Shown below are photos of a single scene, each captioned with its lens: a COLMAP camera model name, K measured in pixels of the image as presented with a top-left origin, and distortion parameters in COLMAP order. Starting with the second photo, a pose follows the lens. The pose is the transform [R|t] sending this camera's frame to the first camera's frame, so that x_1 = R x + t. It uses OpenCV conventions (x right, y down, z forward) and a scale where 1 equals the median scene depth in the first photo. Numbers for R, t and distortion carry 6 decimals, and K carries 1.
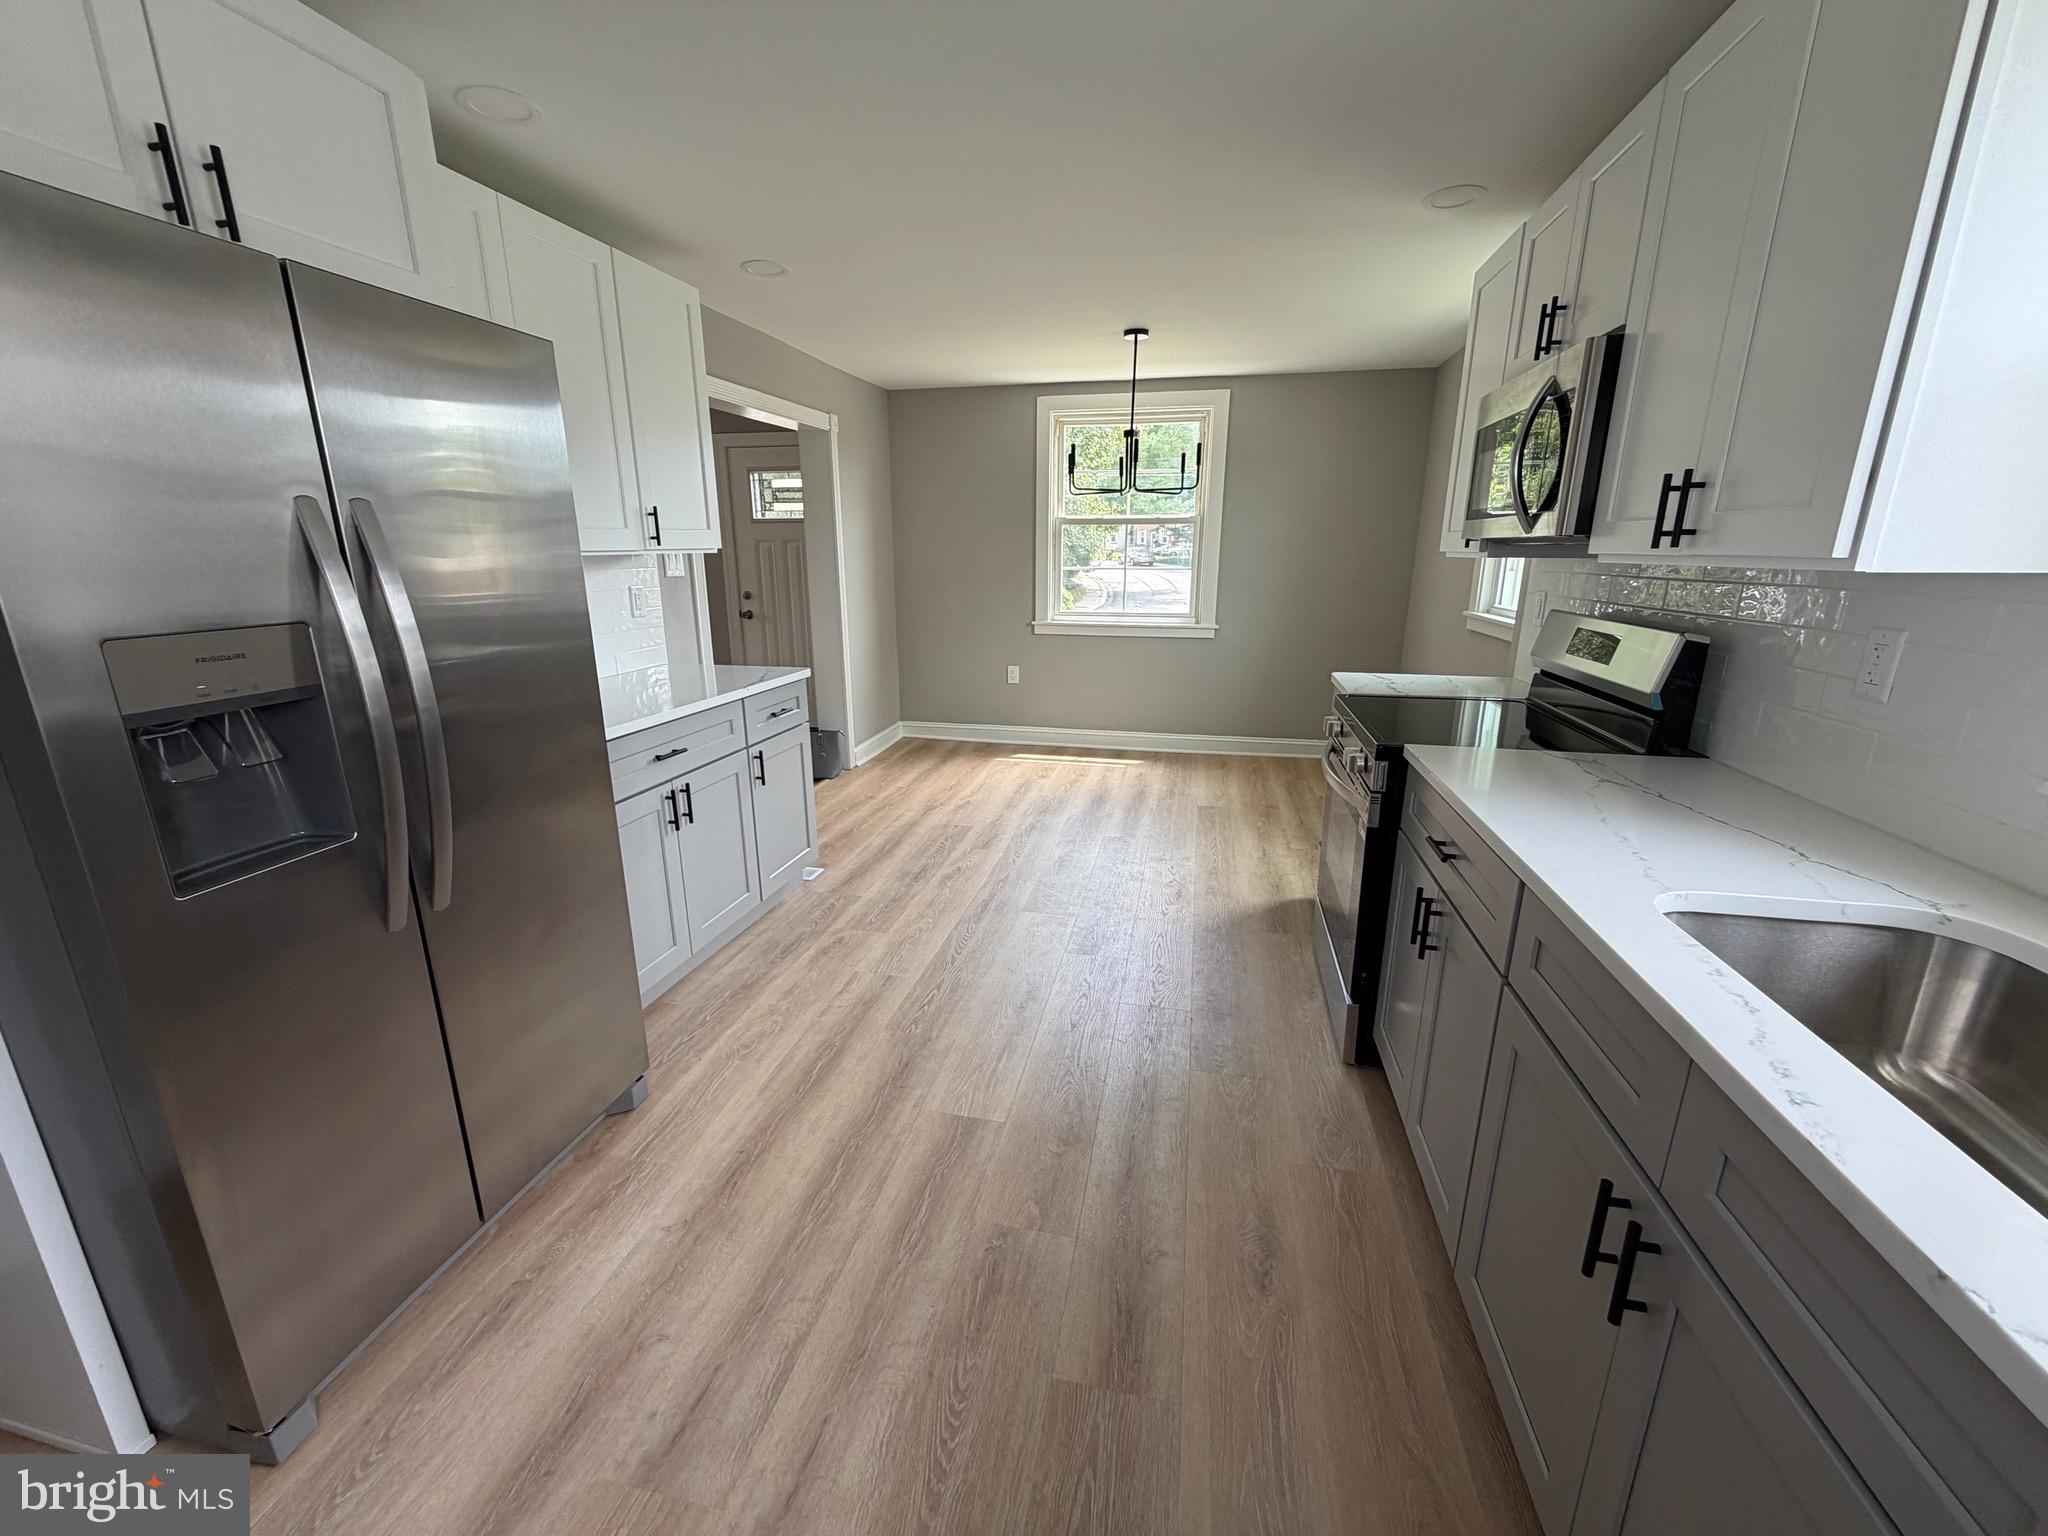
lens RADIAL K [[825.5, 0, 1016.7], [0, 825.5, 763.9], [0, 0, 1]] dist [0.014287, 0.000121]
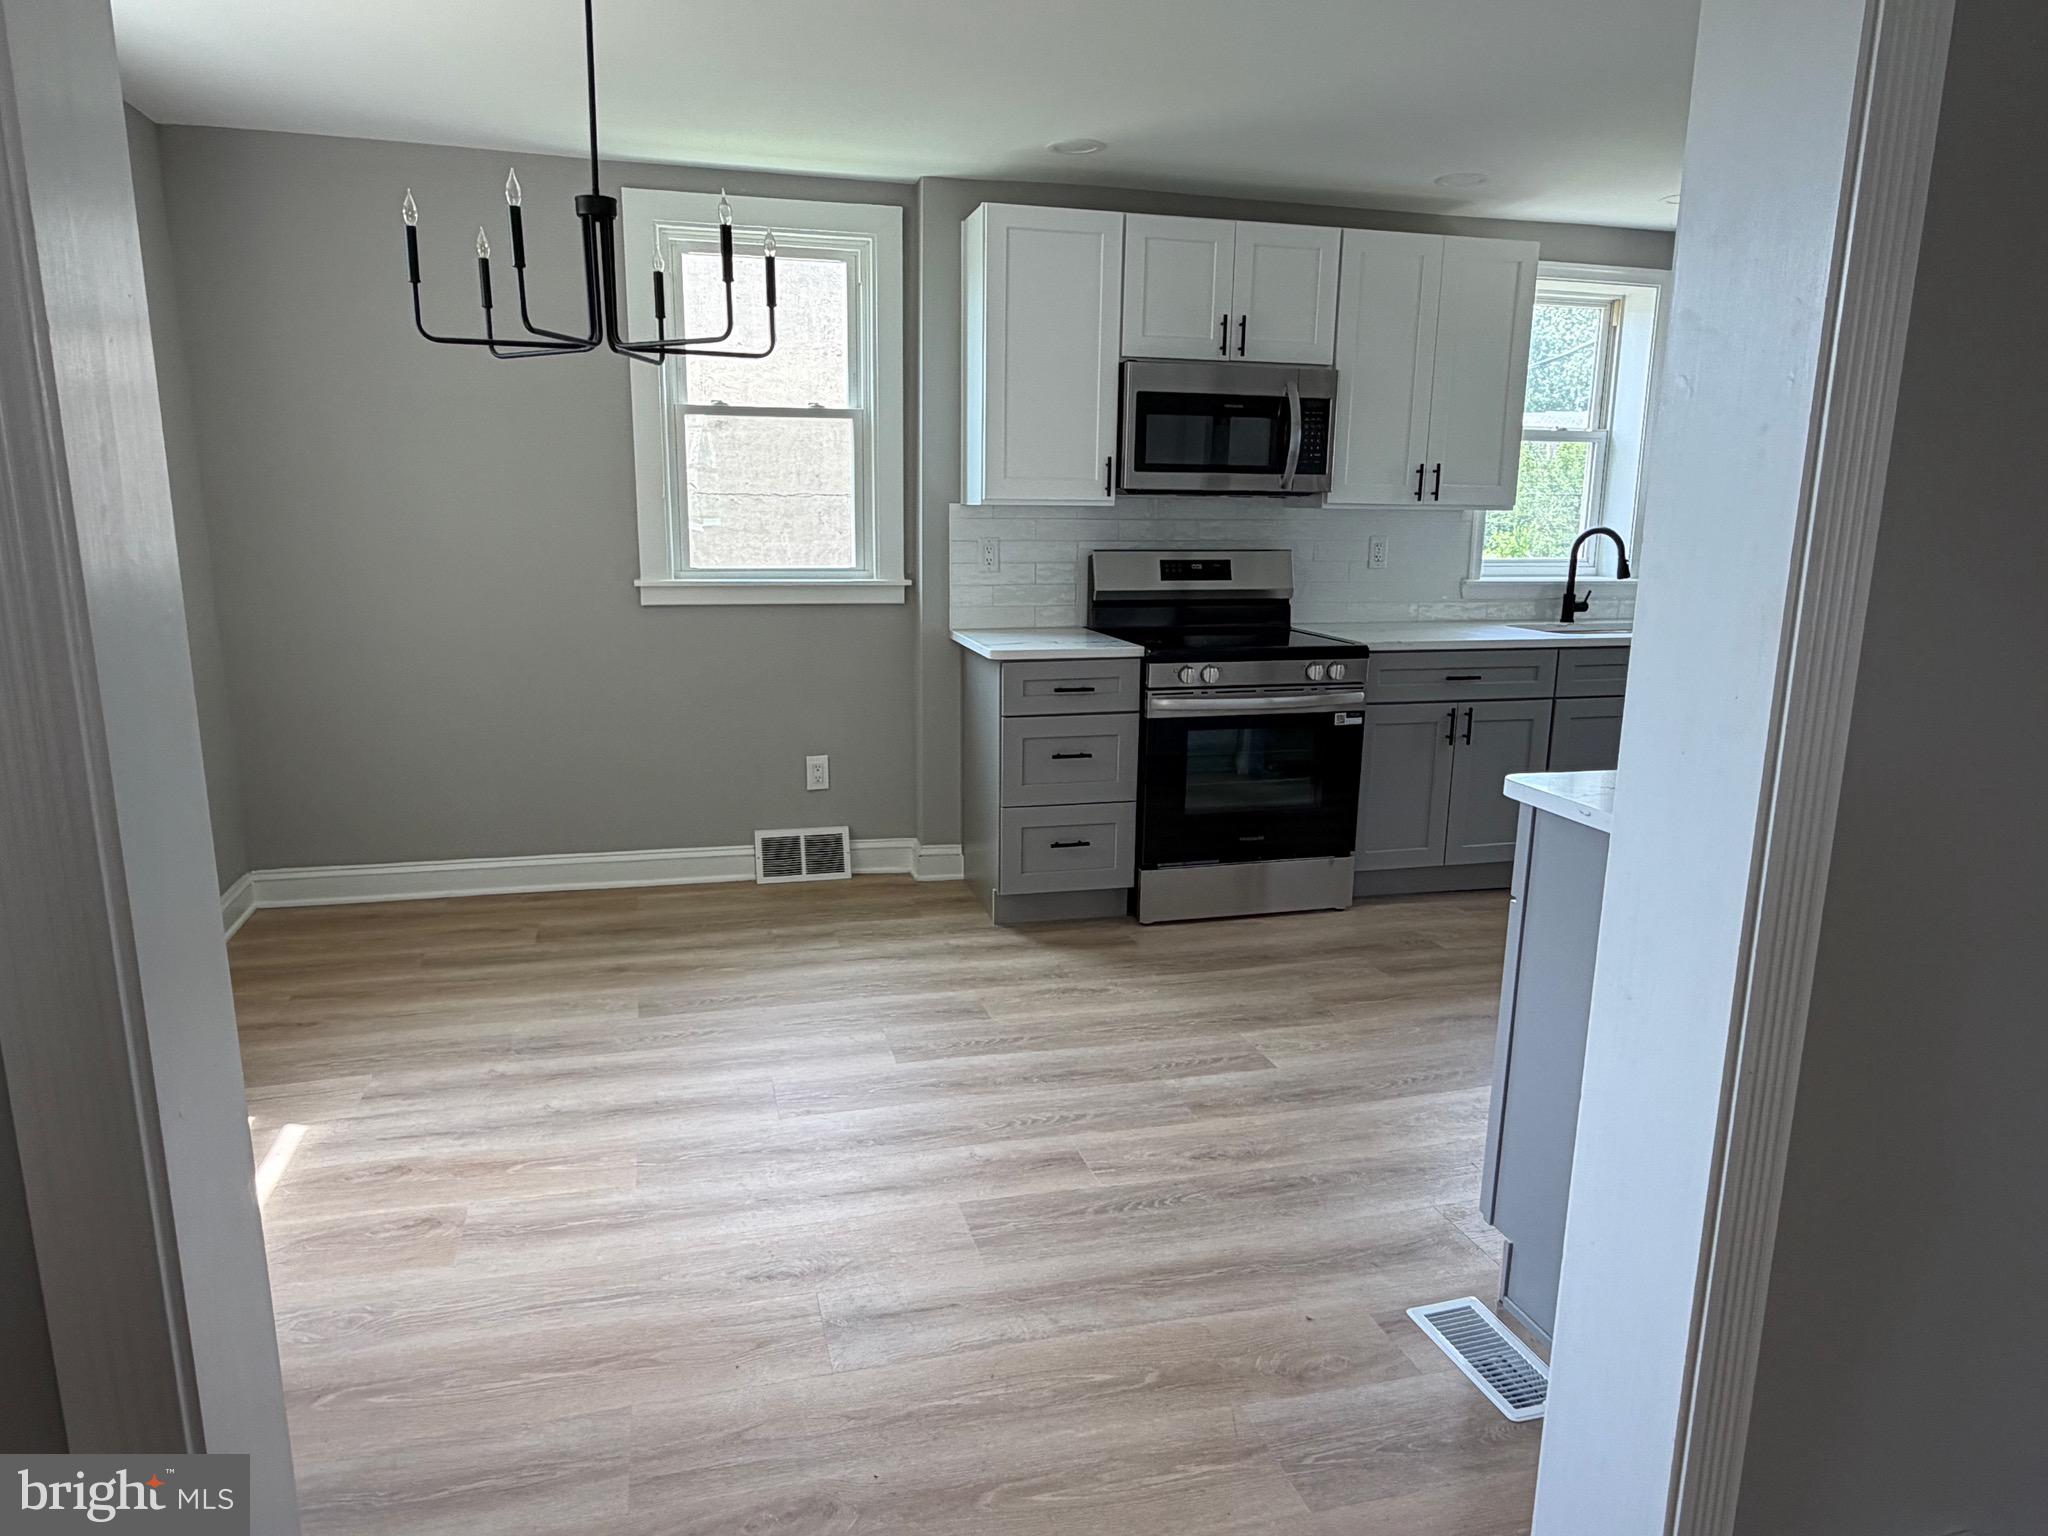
lens RADIAL K [[1287.0, 0, 1024.0], [0, 1287.0, 768.0], [0, 0, 1]] dist [0.006569, 0.001187]
pose [[-0.473014, -0.186118, 0.861172, -0.667674], [0.209629, 0.925589, 0.315183, -0.362548], [-0.855753, 0.329613, -0.398801, 1.405768]]
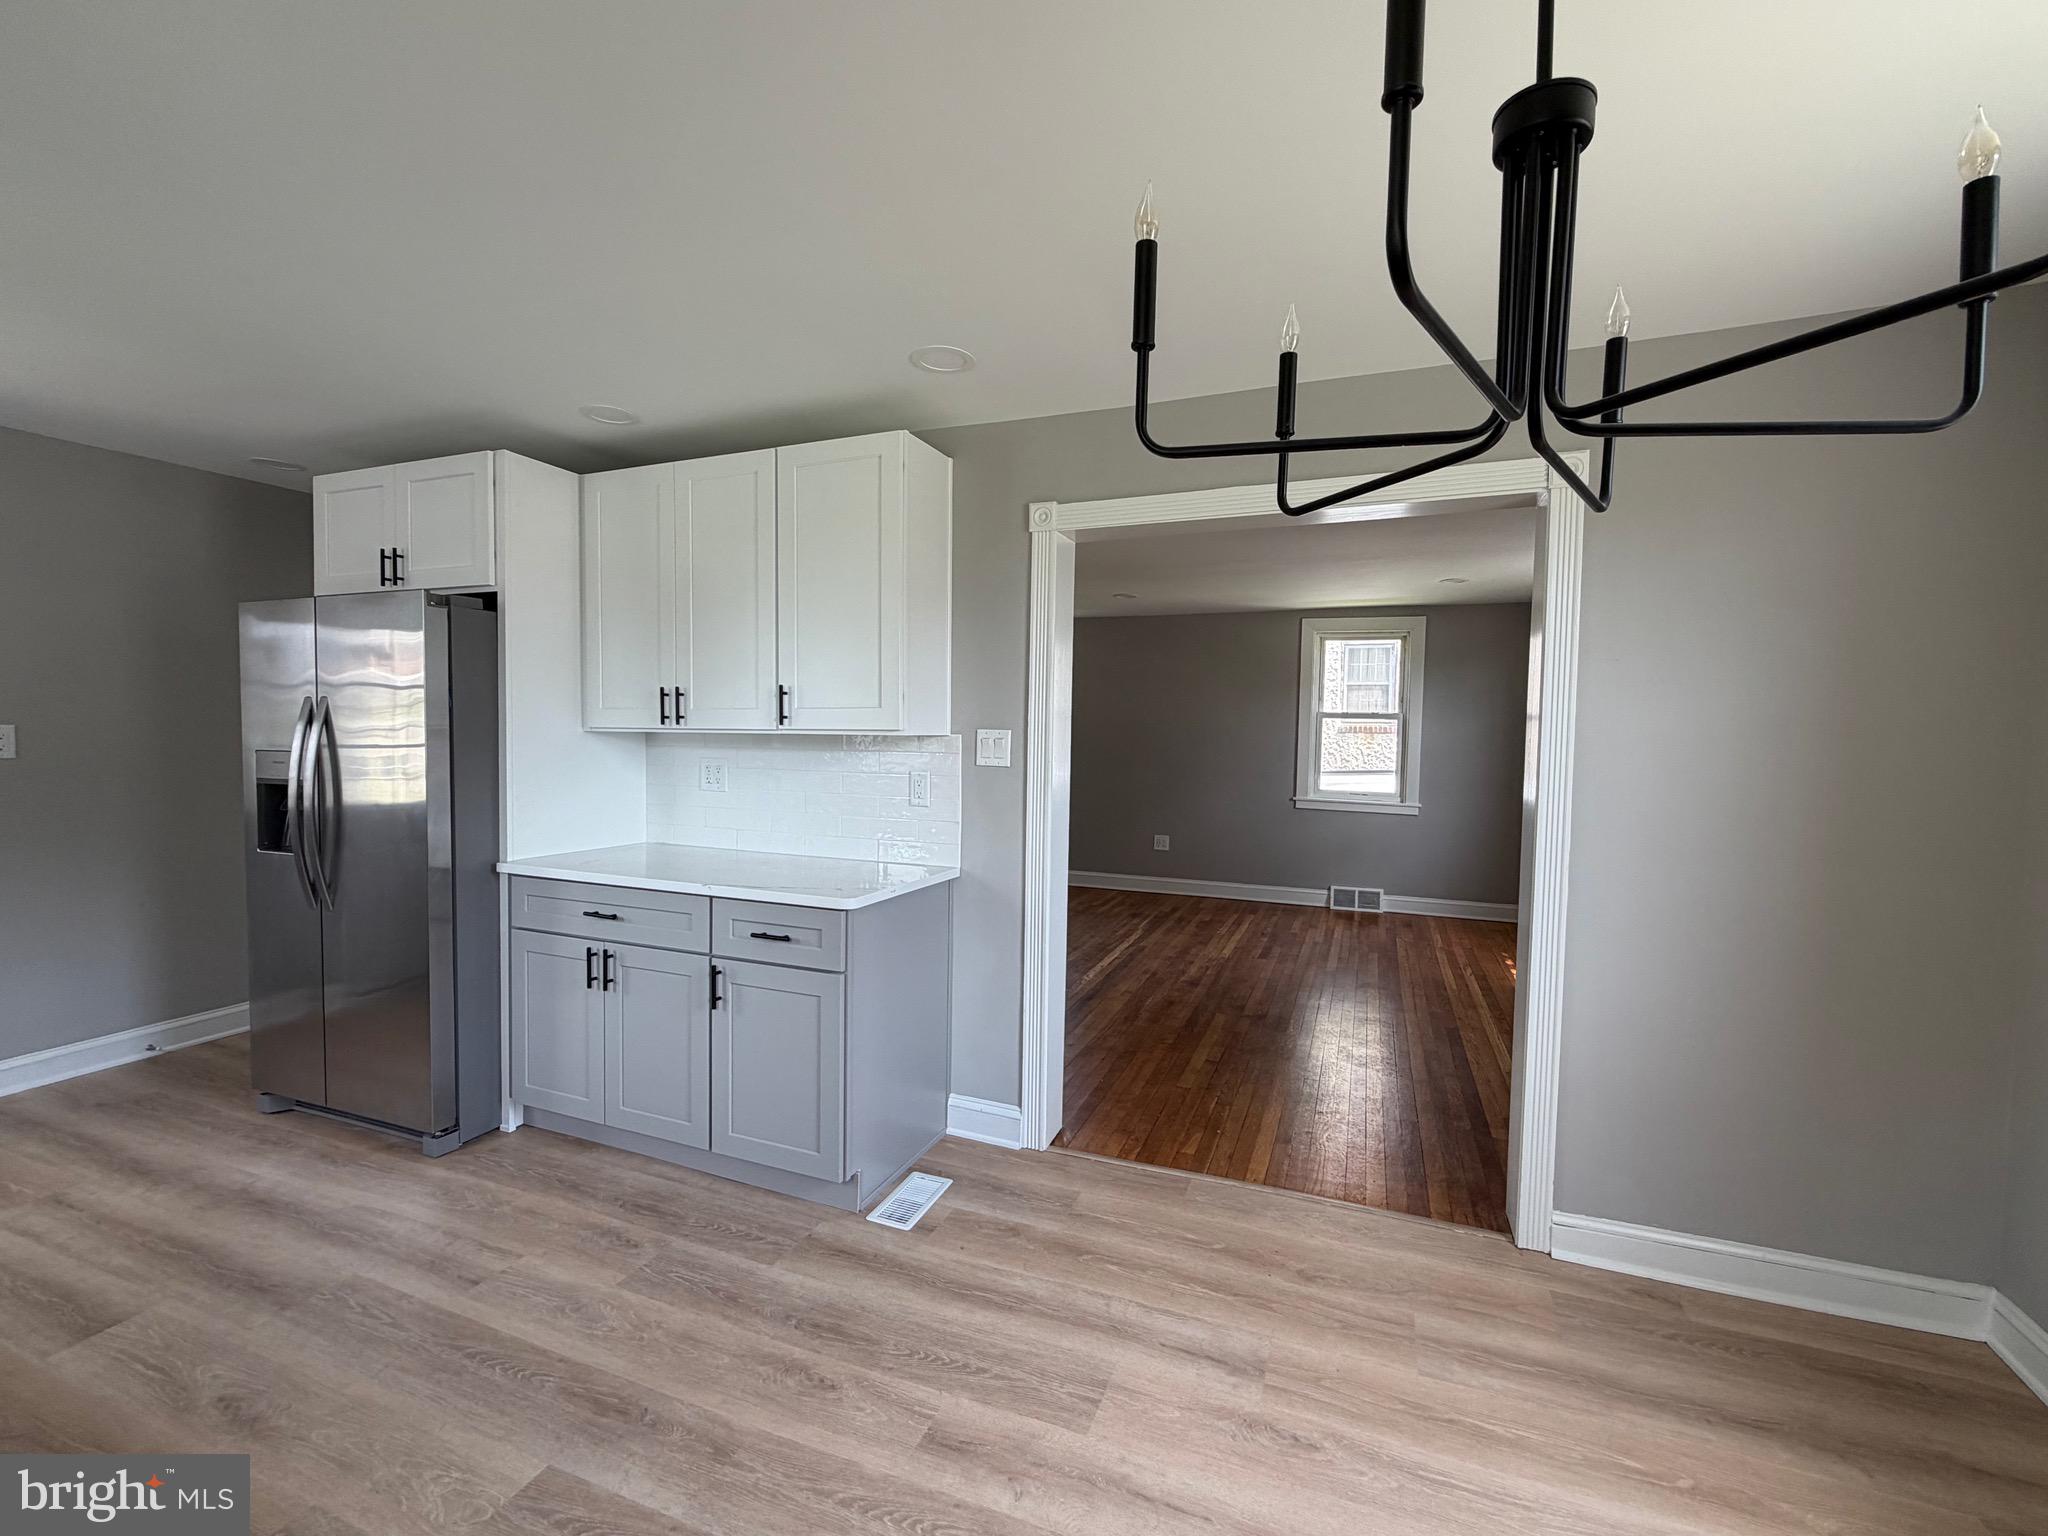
lens RADIAL K [[889.8, 0, 1024.0], [0, 889.8, 768.0], [0, 0, 1]] dist [-0.000552, -0.000396]
pose [[-0.159015, 0.039456, -0.986487, 0.427586], [-0.267440, 0.960121, 0.081511, -0.304267], [0.950363, 0.276788, -0.142122, 1.159021]]
